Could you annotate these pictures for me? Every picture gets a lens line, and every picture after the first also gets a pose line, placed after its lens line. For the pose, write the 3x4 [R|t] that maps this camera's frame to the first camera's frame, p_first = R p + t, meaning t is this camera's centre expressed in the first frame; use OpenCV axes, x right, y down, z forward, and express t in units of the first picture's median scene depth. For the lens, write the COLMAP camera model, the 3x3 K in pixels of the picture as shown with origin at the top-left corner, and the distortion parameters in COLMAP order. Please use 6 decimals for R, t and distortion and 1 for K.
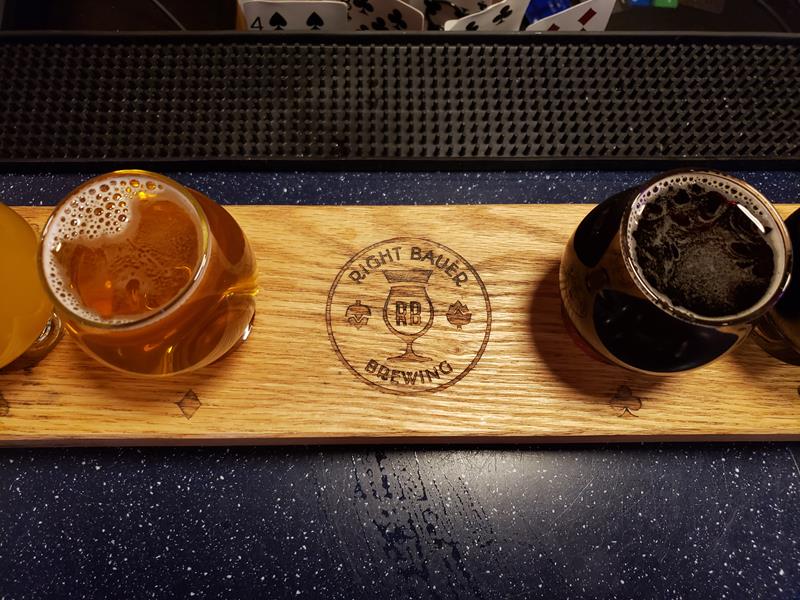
lens RADIAL K [[657.8, 0, 393.1], [0, 657.8, 305.9], [0, 0, 1]] dist [0.028149, -0.038795]
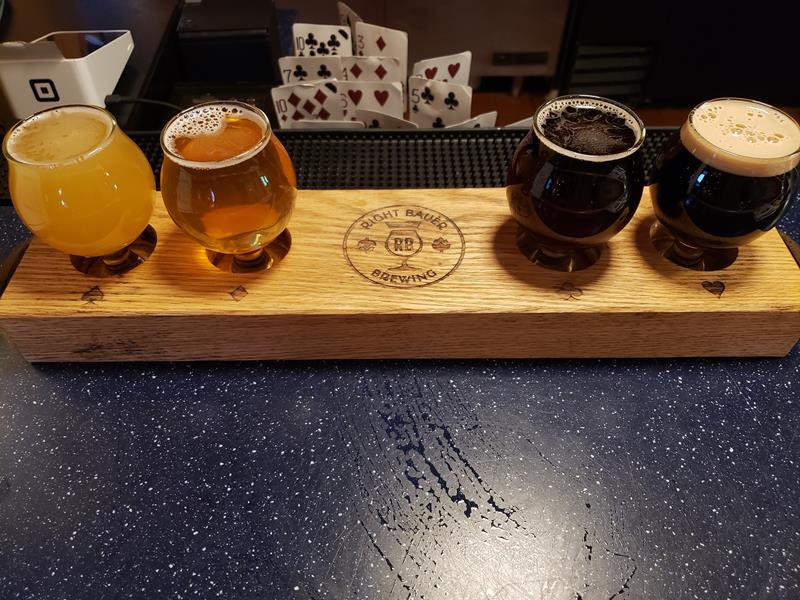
lens RADIAL K [[657.8, 0, 403.2], [0, 657.8, 295.3], [0, 0, 1]] dist [0.028149, -0.038795]
pose [[0.999740, -0.017194, -0.014994, 0.040014], [0.009209, 0.905477, -0.424296, 0.672838], [0.020872, 0.424048, 0.905399, -0.178713]]
